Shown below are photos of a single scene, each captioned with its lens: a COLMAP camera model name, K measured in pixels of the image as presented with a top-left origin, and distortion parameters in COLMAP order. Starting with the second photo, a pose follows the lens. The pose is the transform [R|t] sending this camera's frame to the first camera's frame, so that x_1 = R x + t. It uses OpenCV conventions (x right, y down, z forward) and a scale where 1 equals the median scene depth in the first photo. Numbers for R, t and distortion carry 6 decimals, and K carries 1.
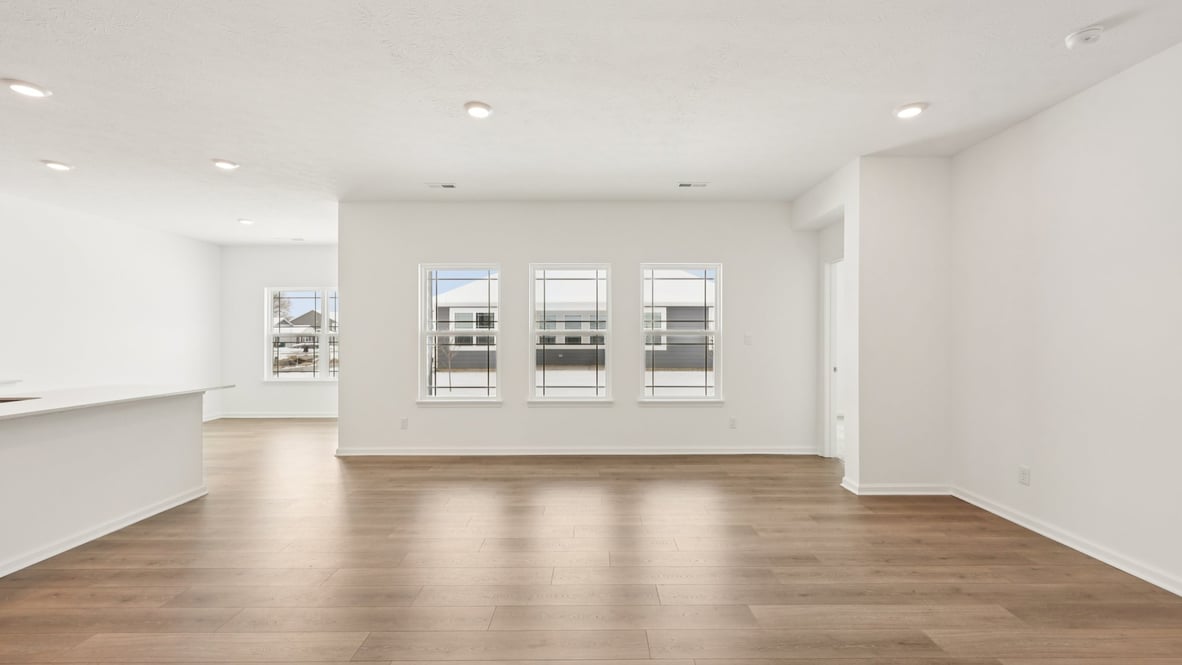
lens RADIAL K [[472.0, 0, 591.6], [0, 472.0, 314.2], [0, 0, 1]] dist [-0.001076, 0.000029]
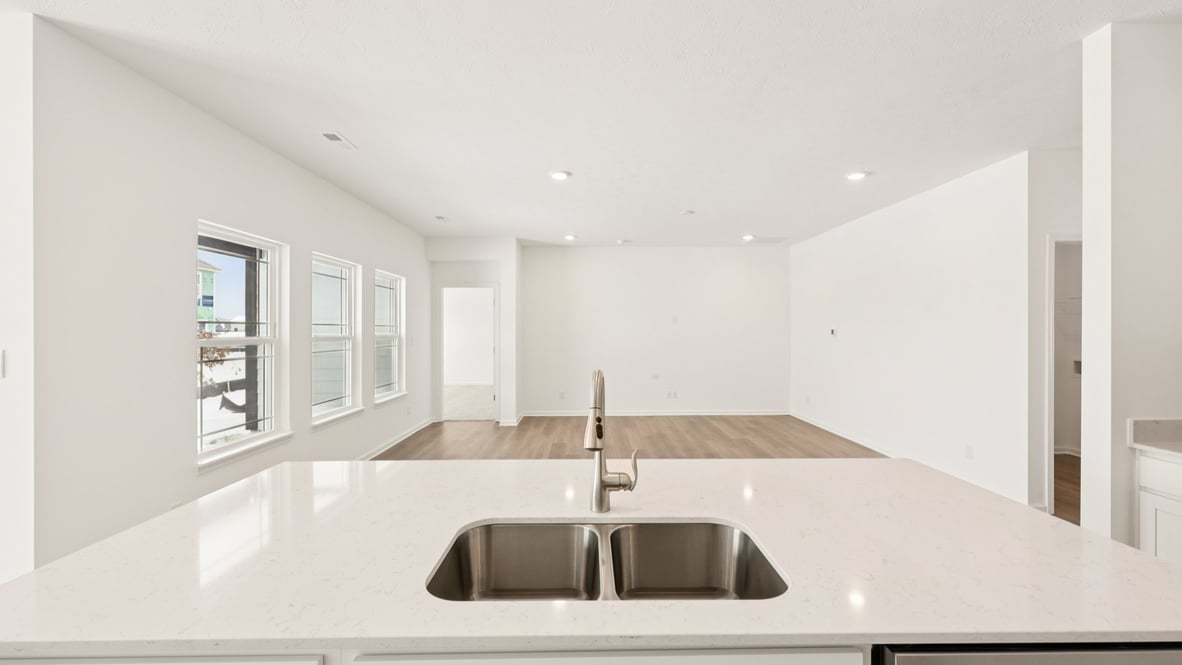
lens RADIAL K [[468.8, 0, 591.0], [0, 468.8, 332.5], [0, 0, 1]] dist [0.011548, 0.000184]
pose [[-0.008973, -0.001751, 0.999958, -1.045228], [-0.054656, 0.998504, 0.001259, 0.000904], [-0.998465, -0.054643, -0.009055, 0.632024]]
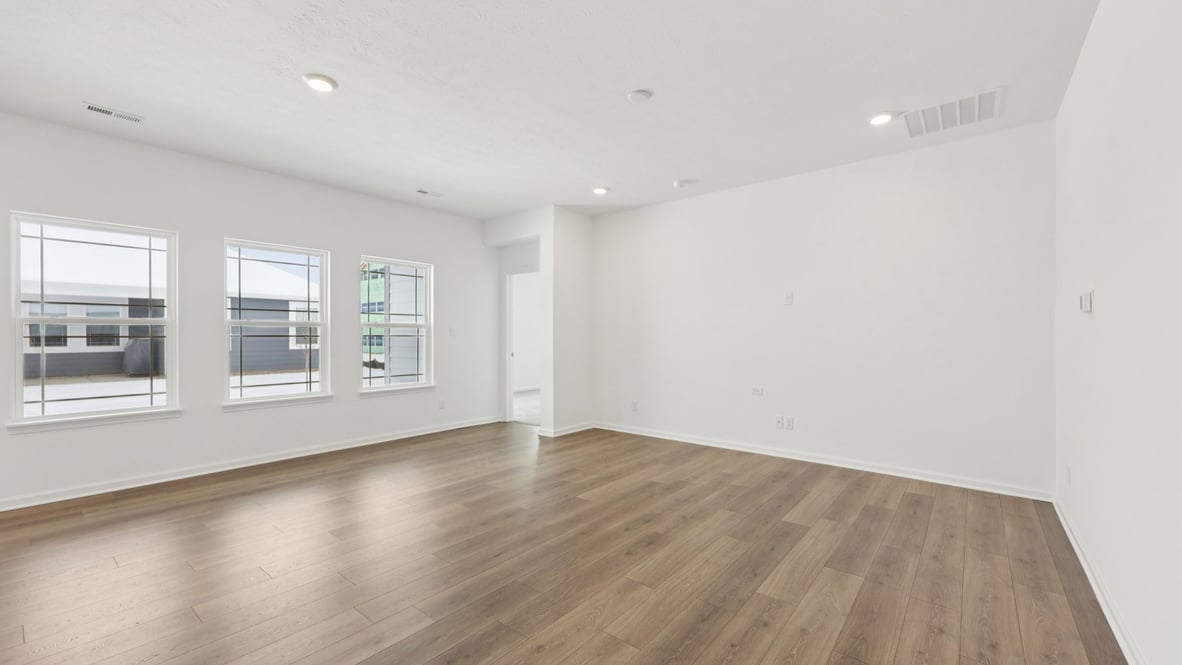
lens RADIAL K [[468.8, 0, 591.0], [0, 468.8, 332.5], [0, 0, 1]] dist [0.011548, 0.000184]
pose [[0.640765, 0.005294, 0.767719, -0.394475], [-0.045179, 0.998503, 0.030822, 0.002116], [-0.766407, -0.054435, 0.640045, -0.016387]]
